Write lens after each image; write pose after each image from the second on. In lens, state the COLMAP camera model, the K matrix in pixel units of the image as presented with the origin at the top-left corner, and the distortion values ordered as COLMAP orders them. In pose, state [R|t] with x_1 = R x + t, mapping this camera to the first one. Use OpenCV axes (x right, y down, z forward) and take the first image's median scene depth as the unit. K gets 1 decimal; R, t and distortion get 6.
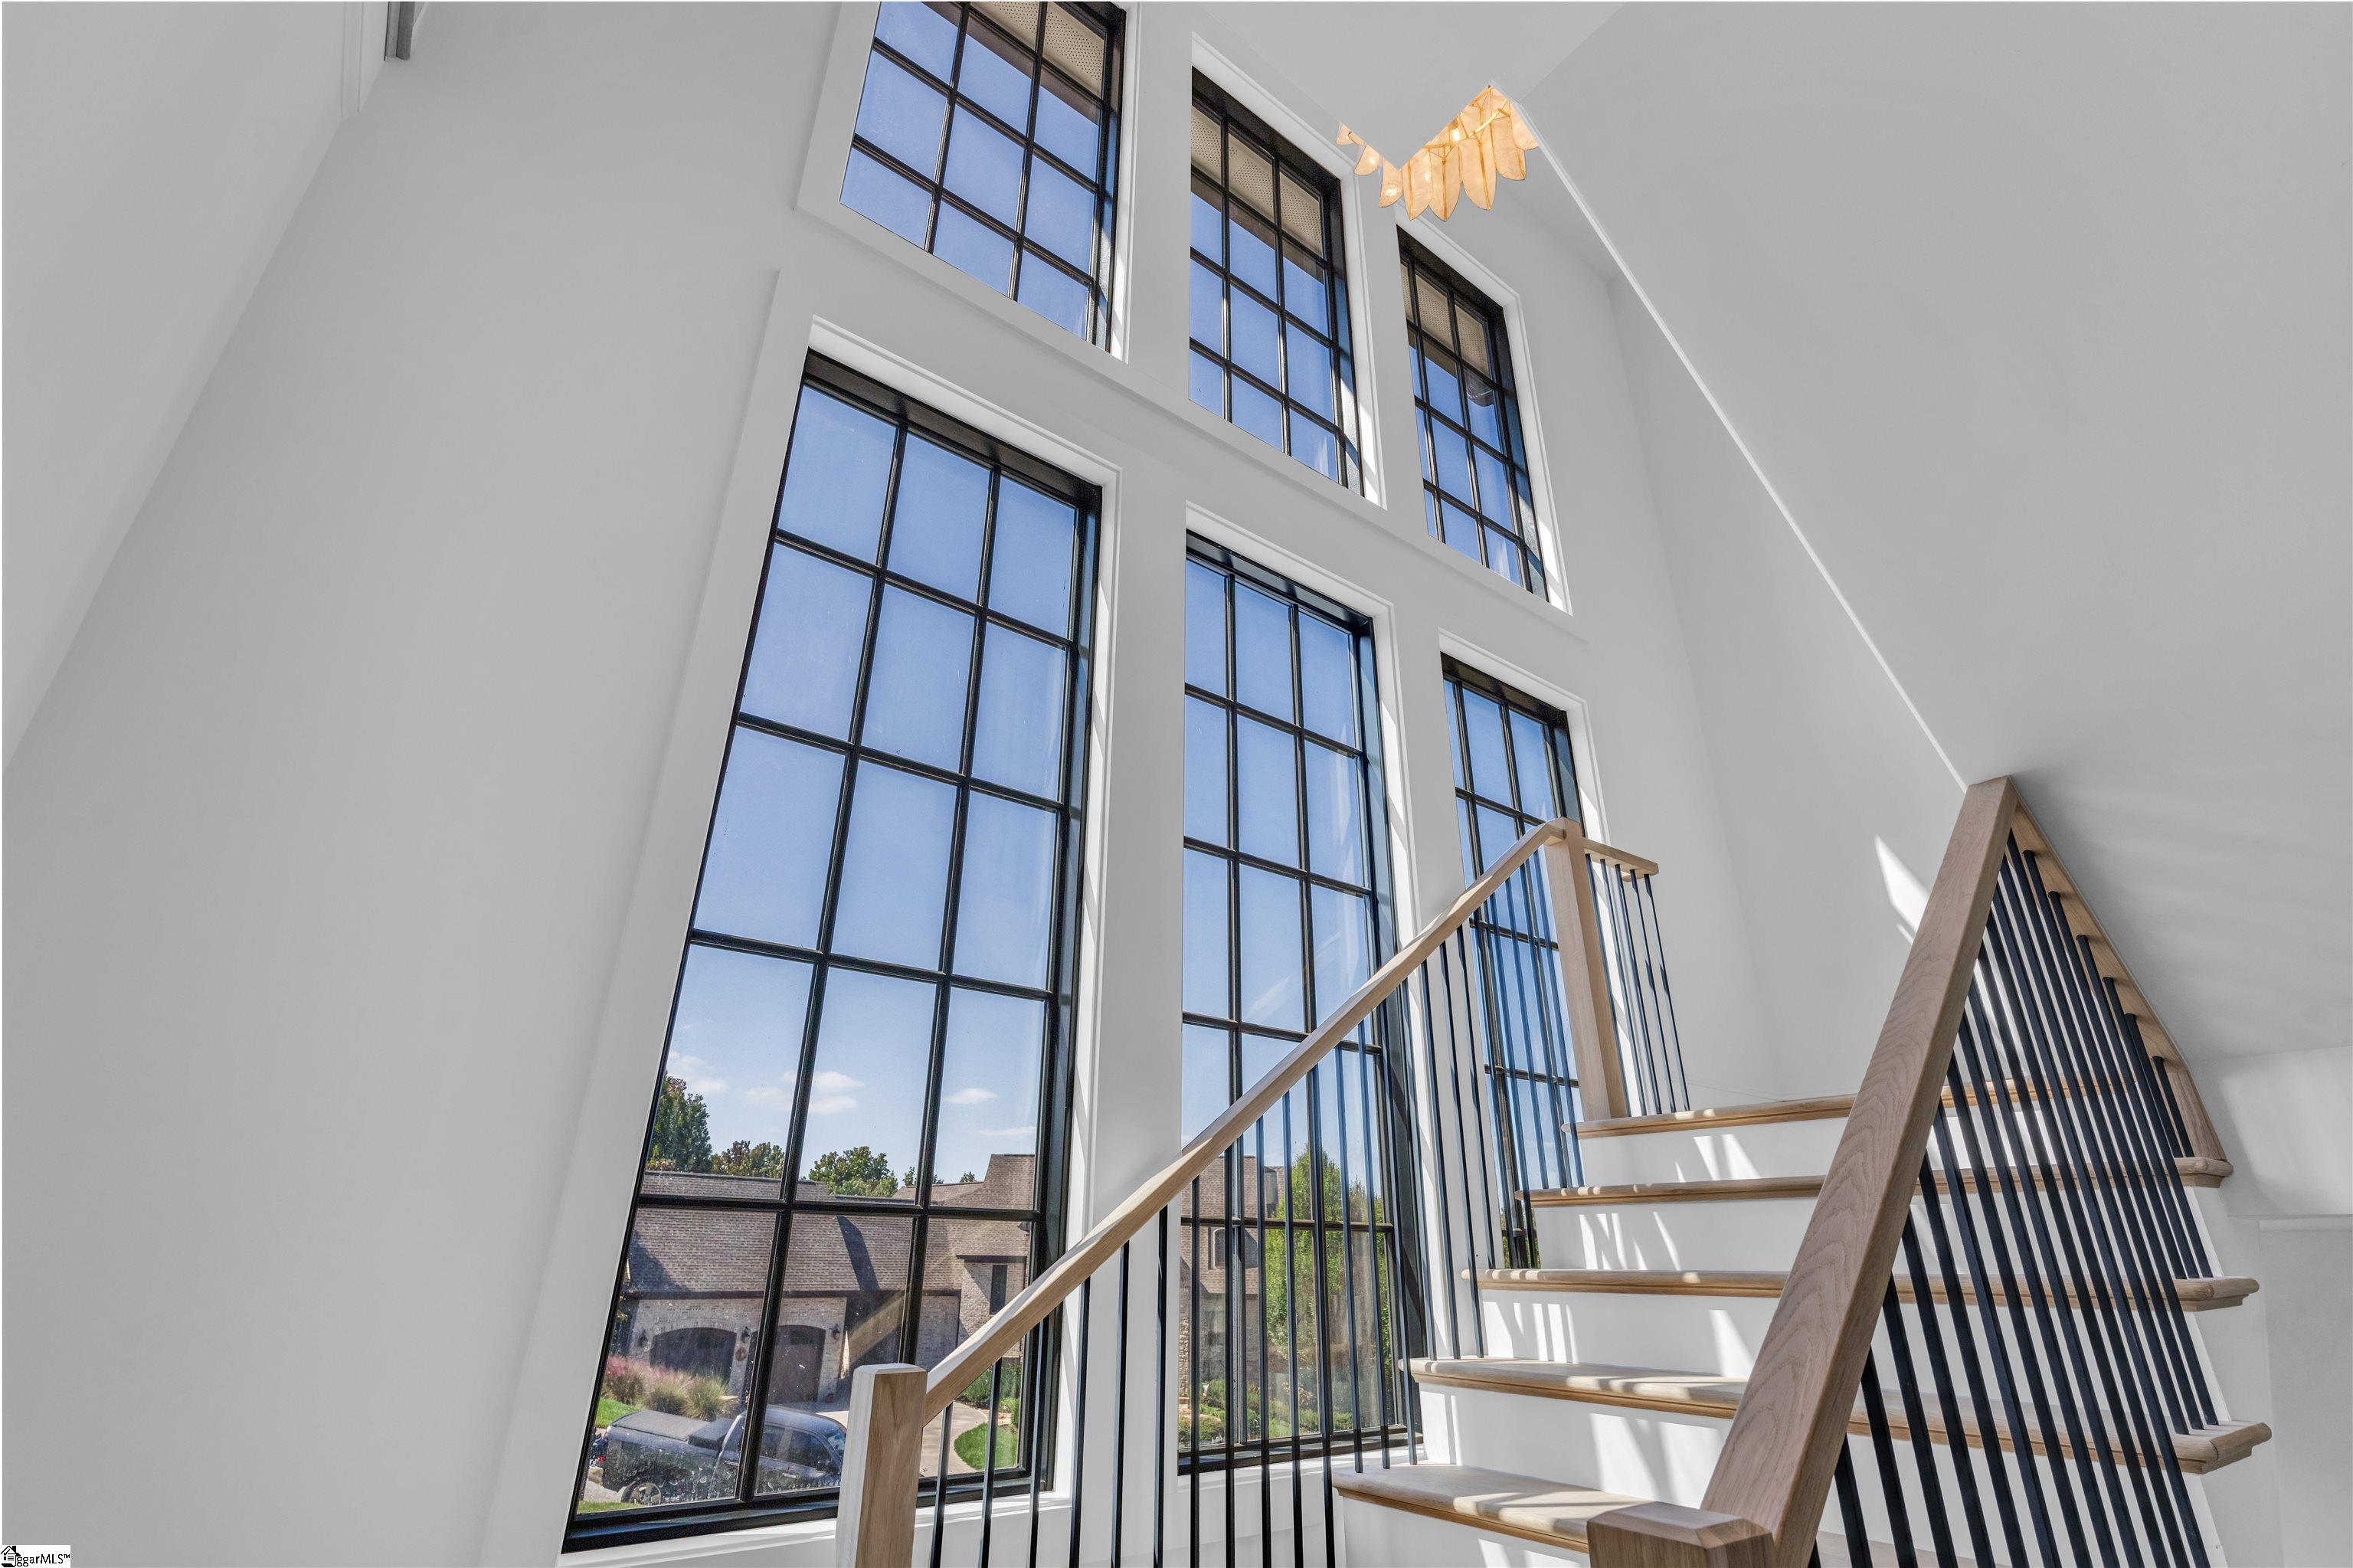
lens RADIAL K [[1077.2, 0, 1179.1], [0, 1077.2, 803.5], [0, 0, 1]] dist [-0.003540, -0.000174]
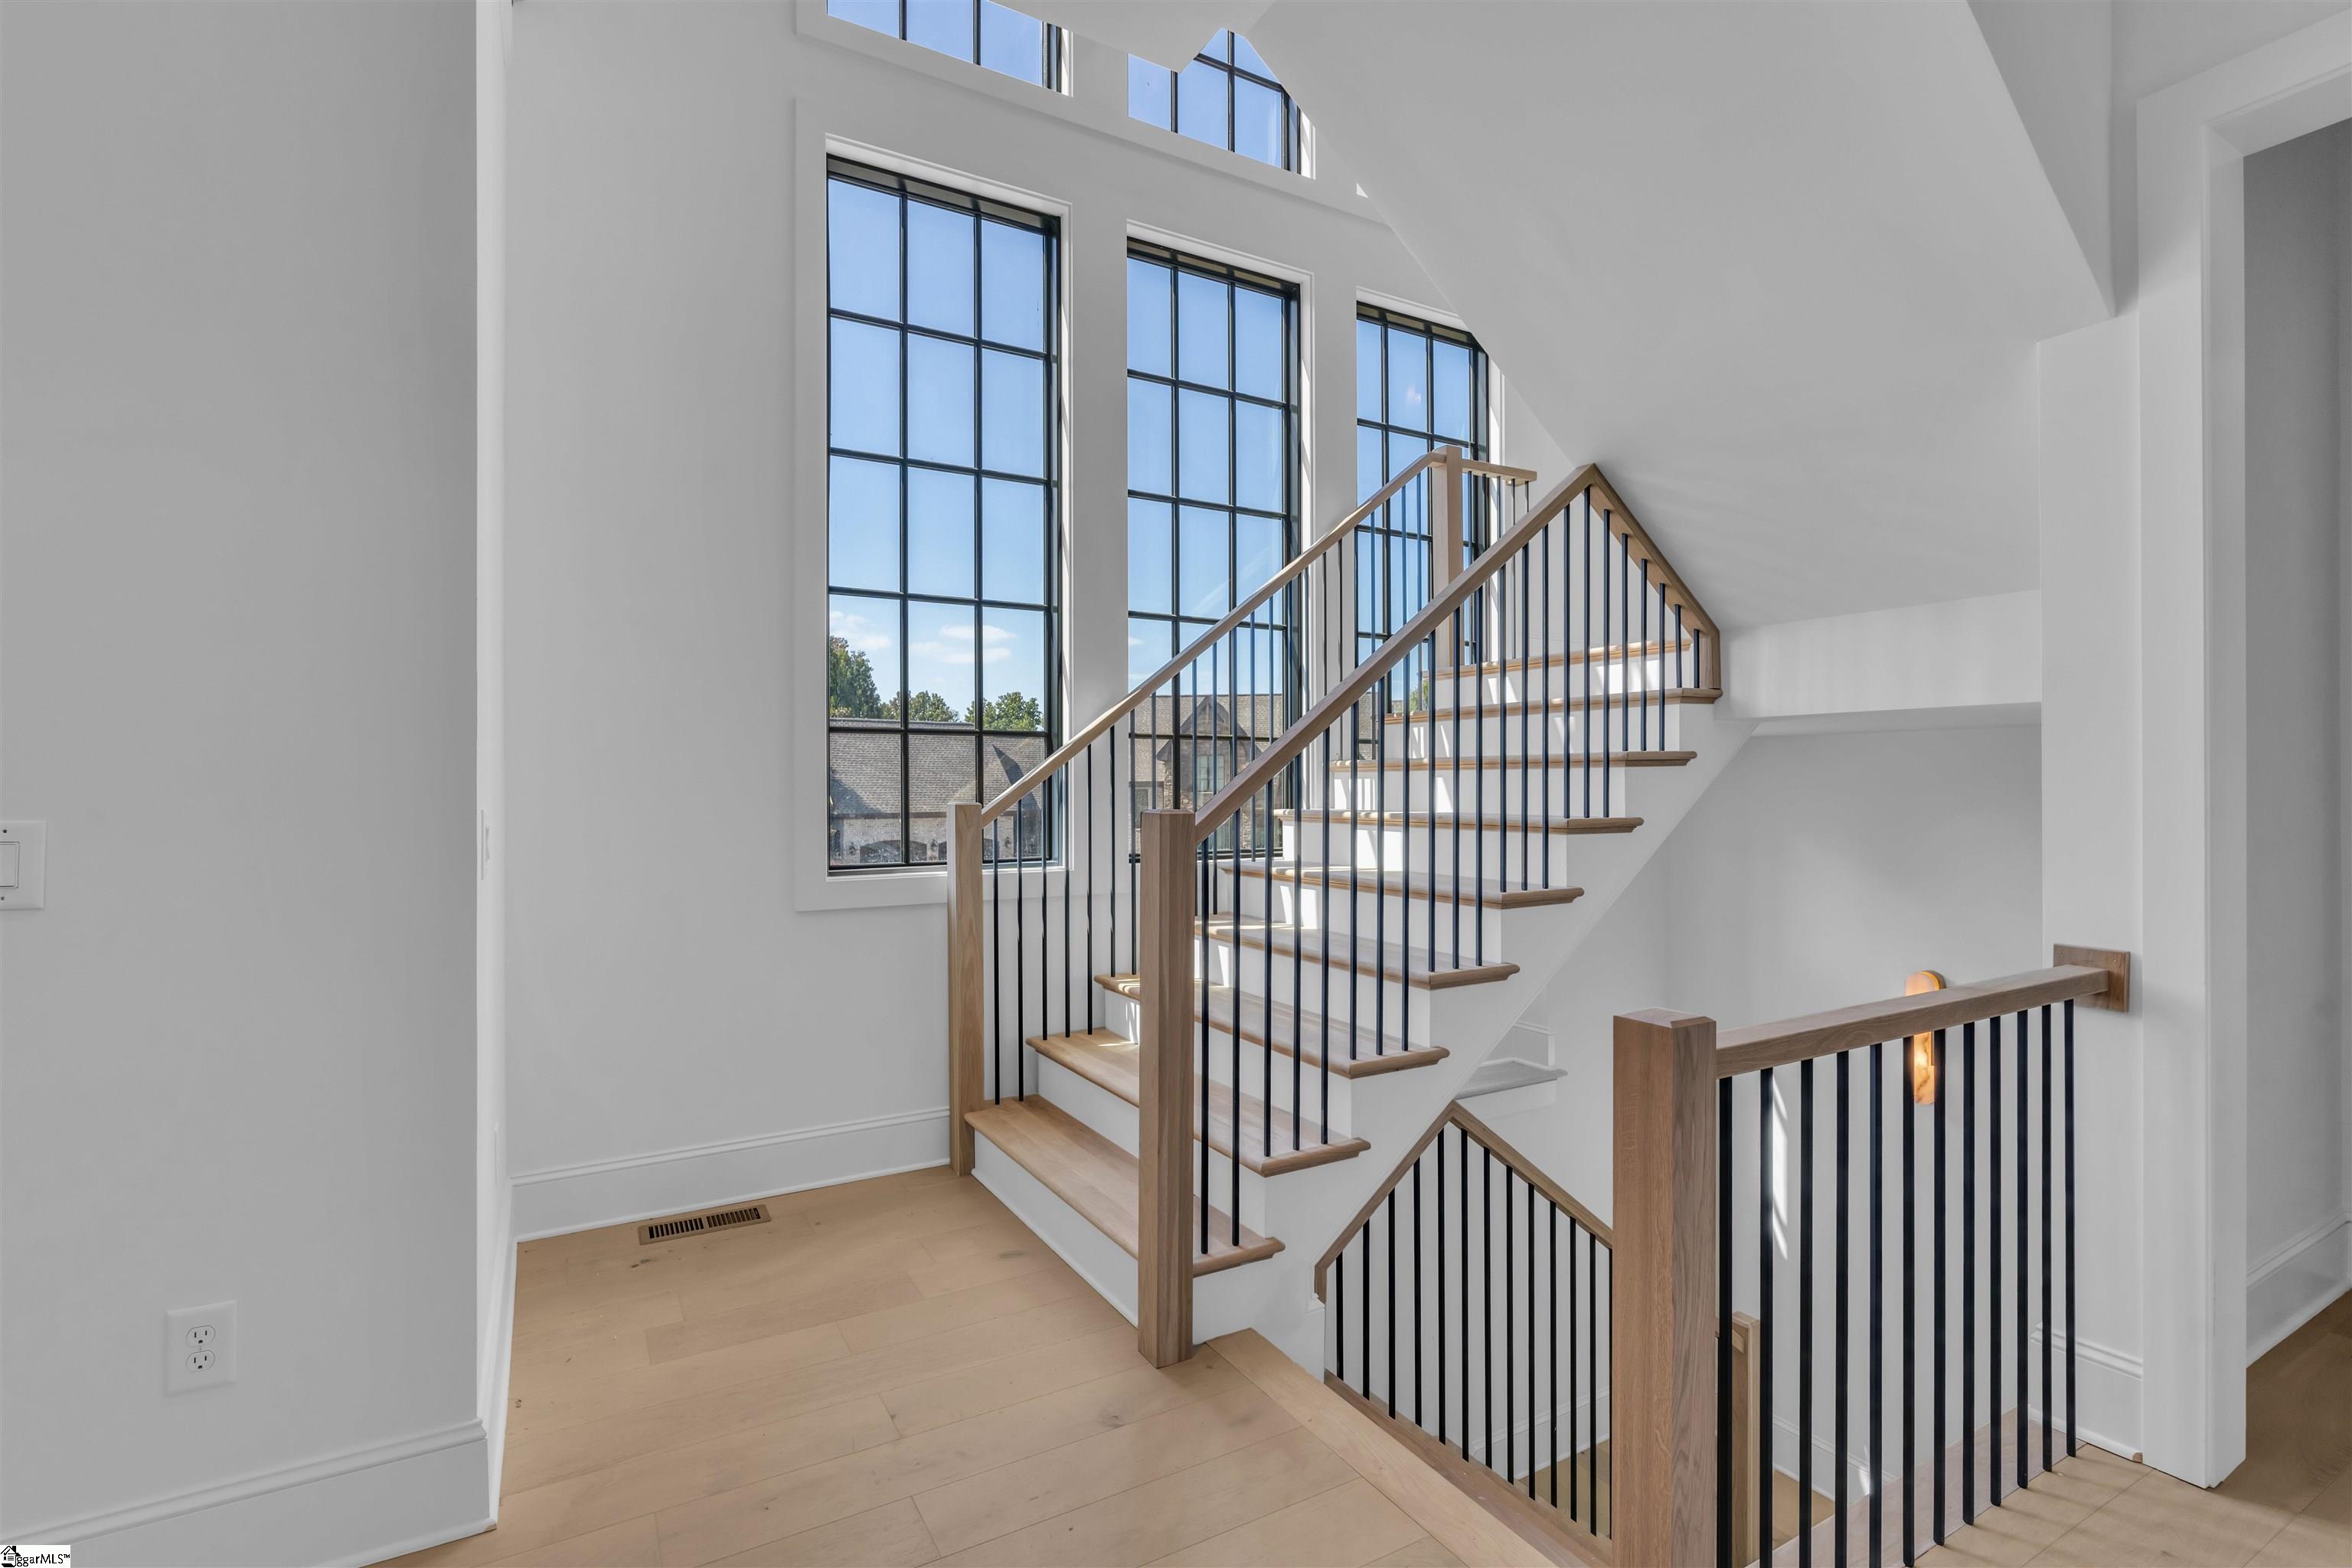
lens RADIAL K [[1076.7, 0, 1178.6], [0, 1076.7, 803.5], [0, 0, 1]] dist [-0.003540, -0.000174]
pose [[0.992015, -0.012853, -0.125467, 0.233490], [0.062595, 0.913804, 0.401302, -0.160125], [0.109494, -0.405951, 0.907312, -0.480533]]
